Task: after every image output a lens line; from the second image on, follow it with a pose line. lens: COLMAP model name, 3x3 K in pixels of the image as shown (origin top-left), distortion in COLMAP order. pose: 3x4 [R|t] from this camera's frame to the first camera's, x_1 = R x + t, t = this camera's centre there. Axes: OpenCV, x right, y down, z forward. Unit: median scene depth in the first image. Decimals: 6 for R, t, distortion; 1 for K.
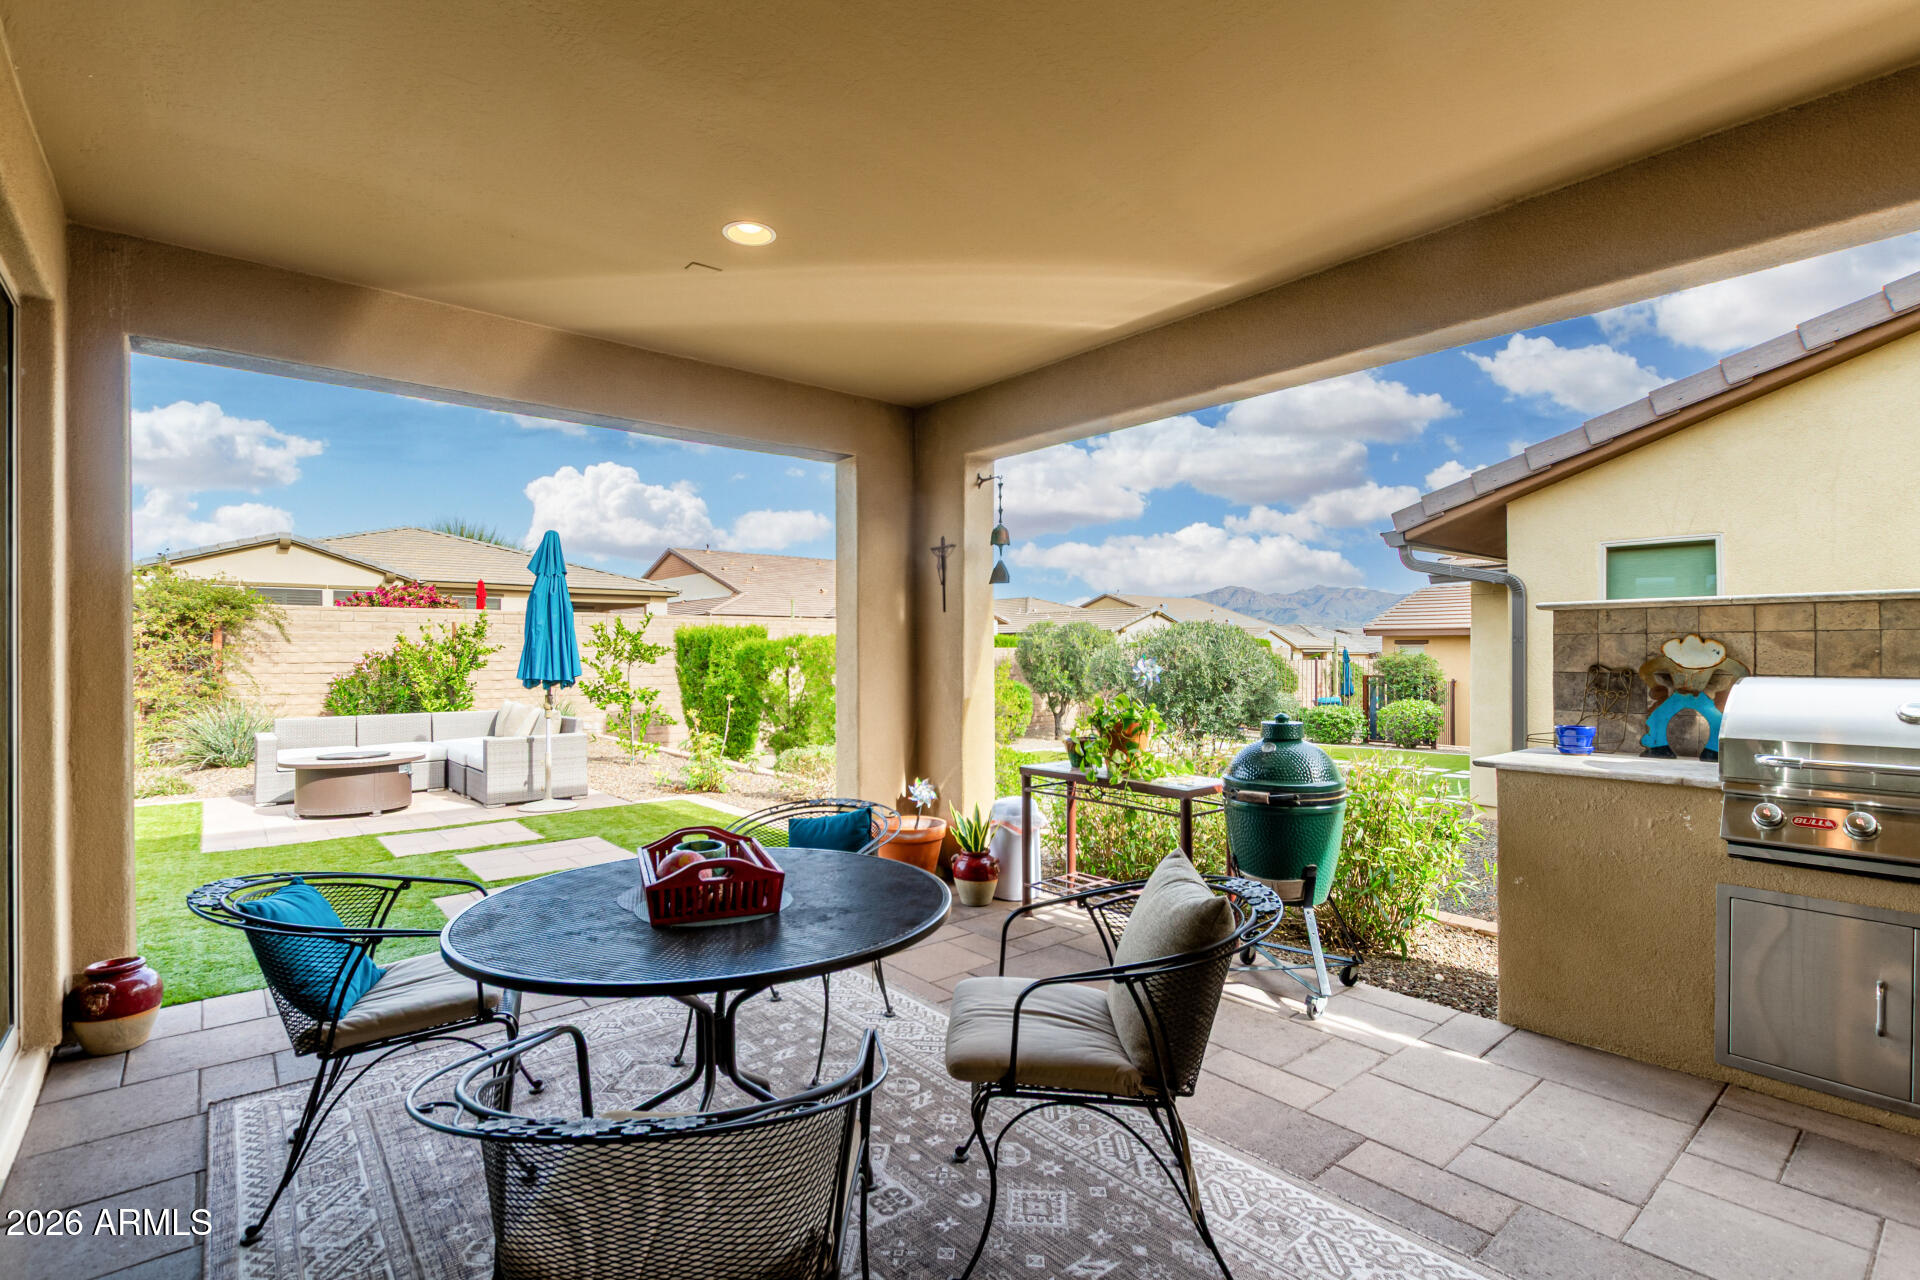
lens RADIAL K [[890.1, 0, 957.5], [0, 890.1, 646.4], [0, 0, 1]] dist [-0.001280, -0.004861]
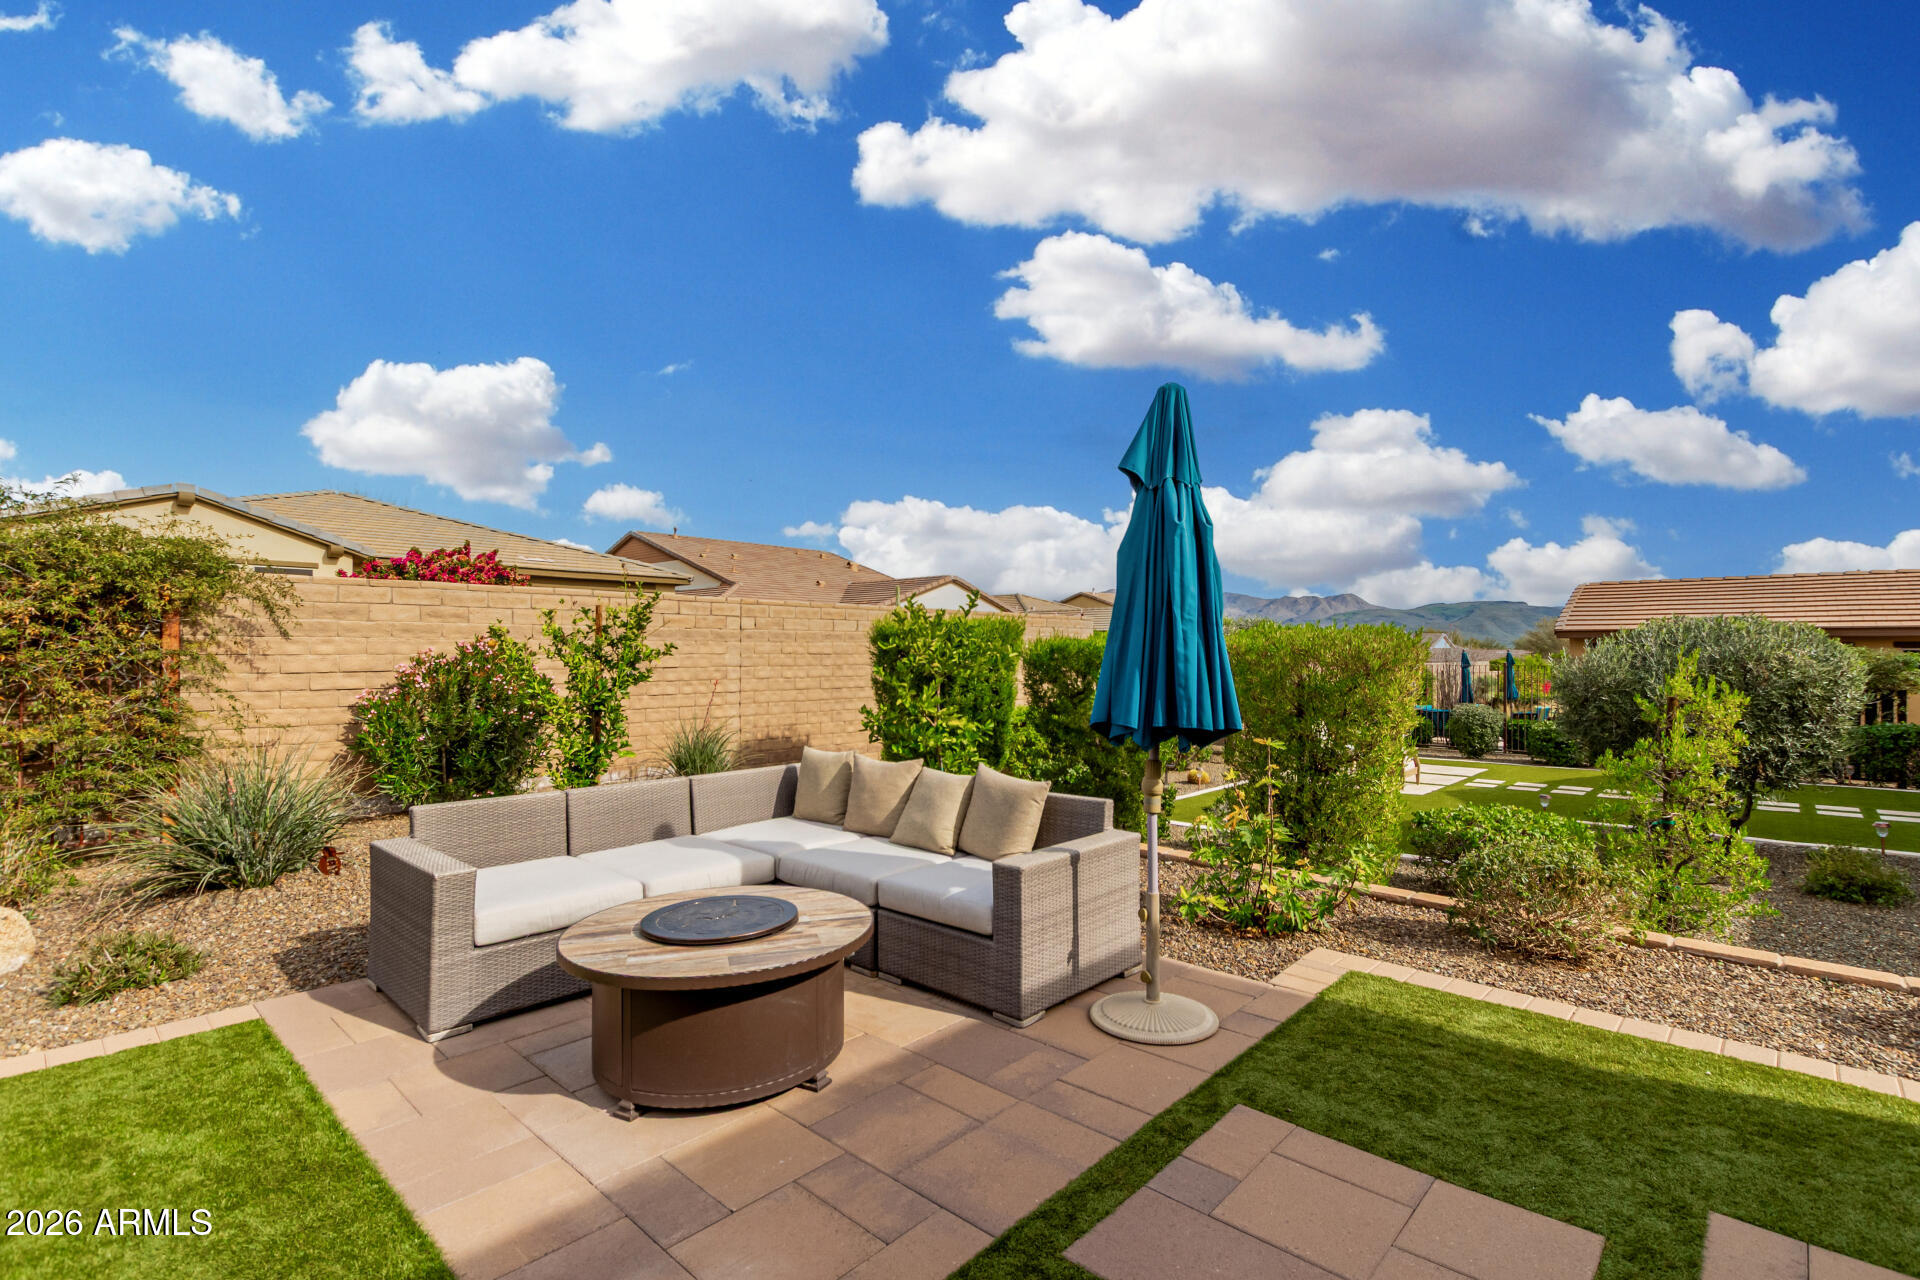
lens RADIAL K [[890.1, 0, 966.6], [0, 890.1, 649.2], [0, 0, 1]] dist [-0.001280, -0.004861]
pose [[0.992018, 0.005659, 0.125971, -0.374642], [-0.006093, 0.999977, 0.003058, -0.001295], [-0.125951, -0.003801, 0.992029, 0.354713]]
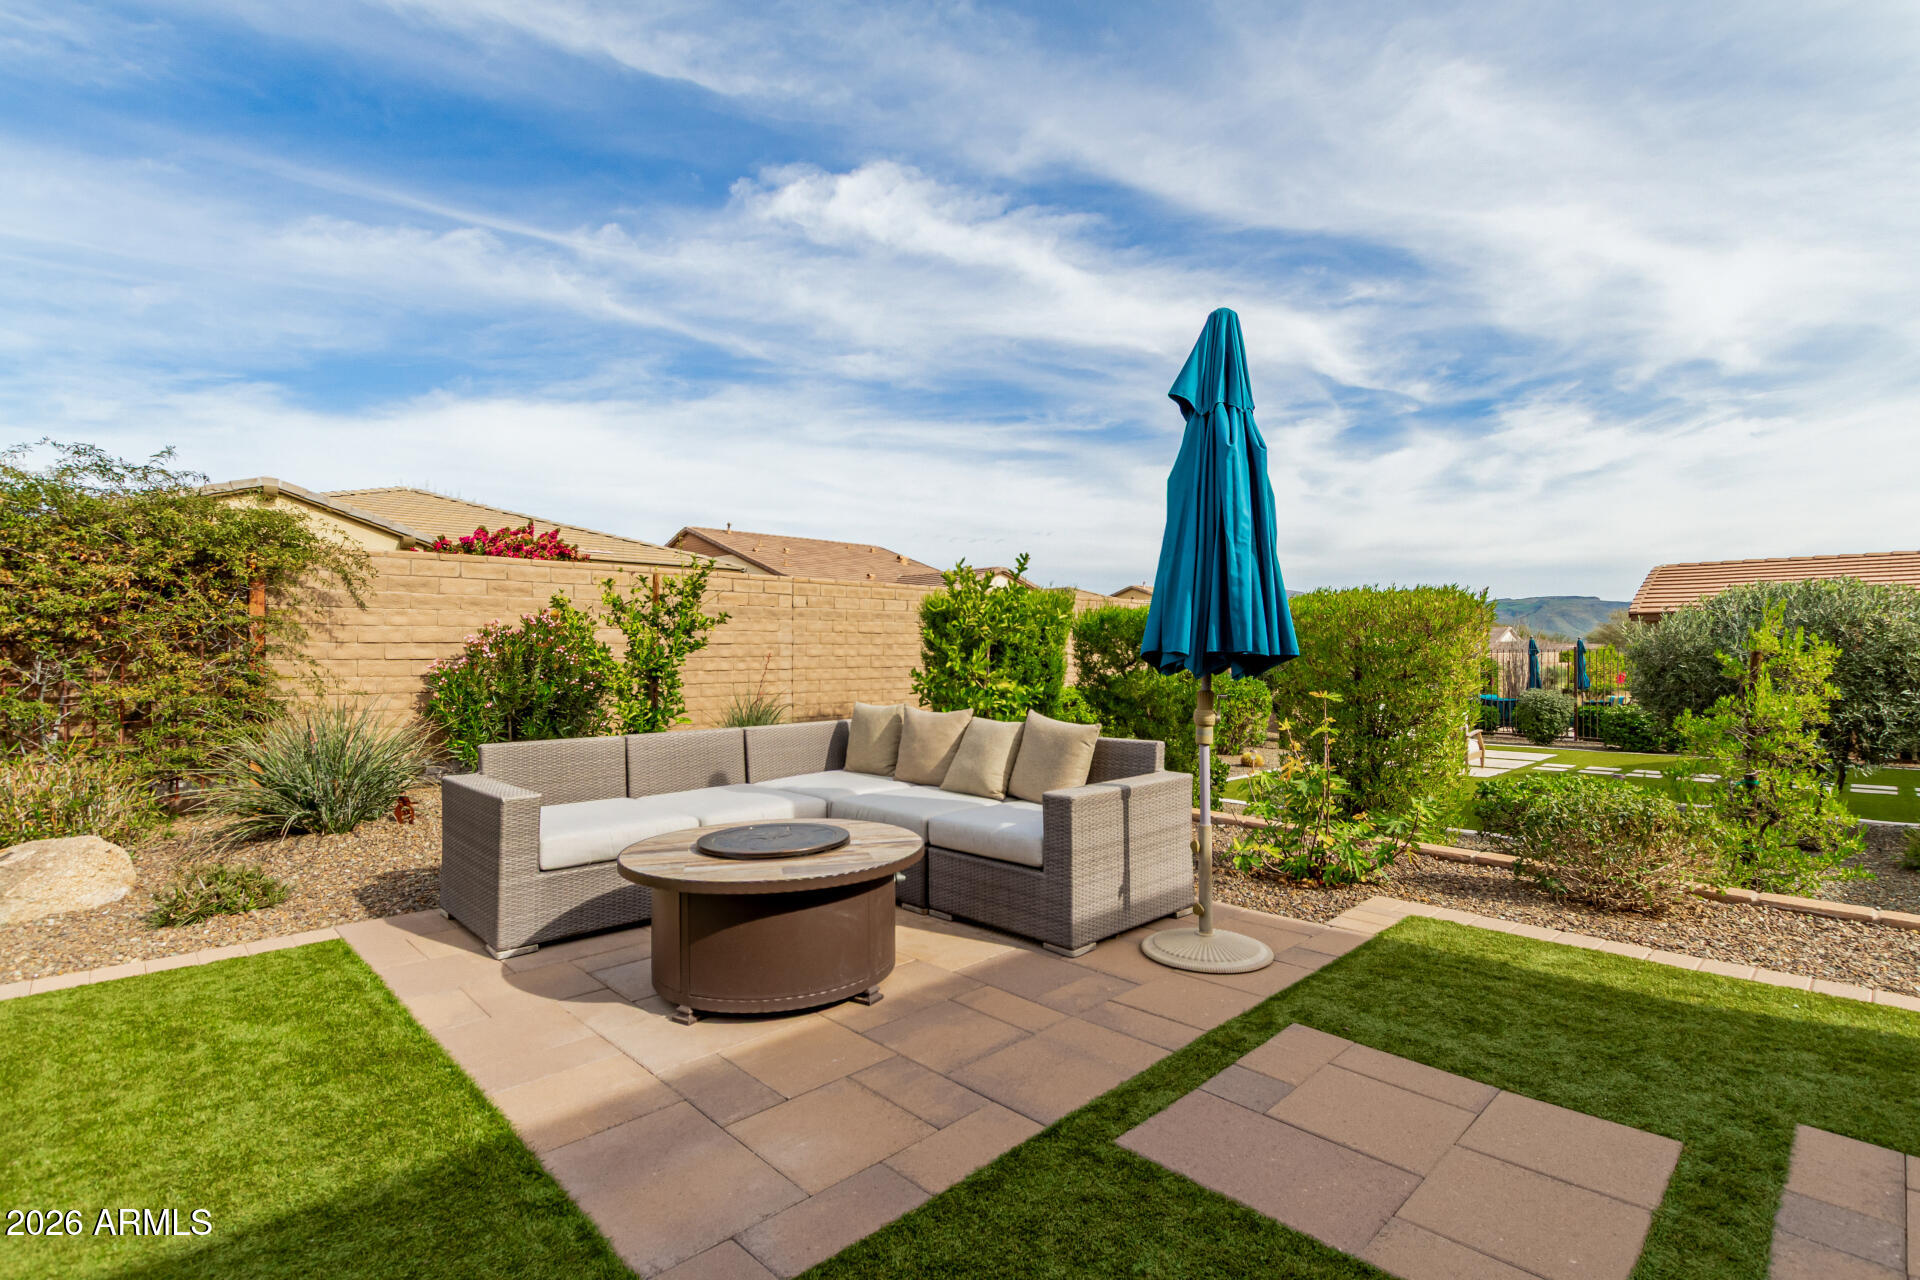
lens RADIAL K [[890.1, 0, 963.7], [0, 890.1, 649.9], [0, 0, 1]] dist [-0.001280, -0.004861]
pose [[0.997711, 0.002205, 0.067580, -0.374673], [-0.002559, 0.999983, 0.005149, 0.019532], [-0.067568, -0.005310, 0.997701, 0.353937]]
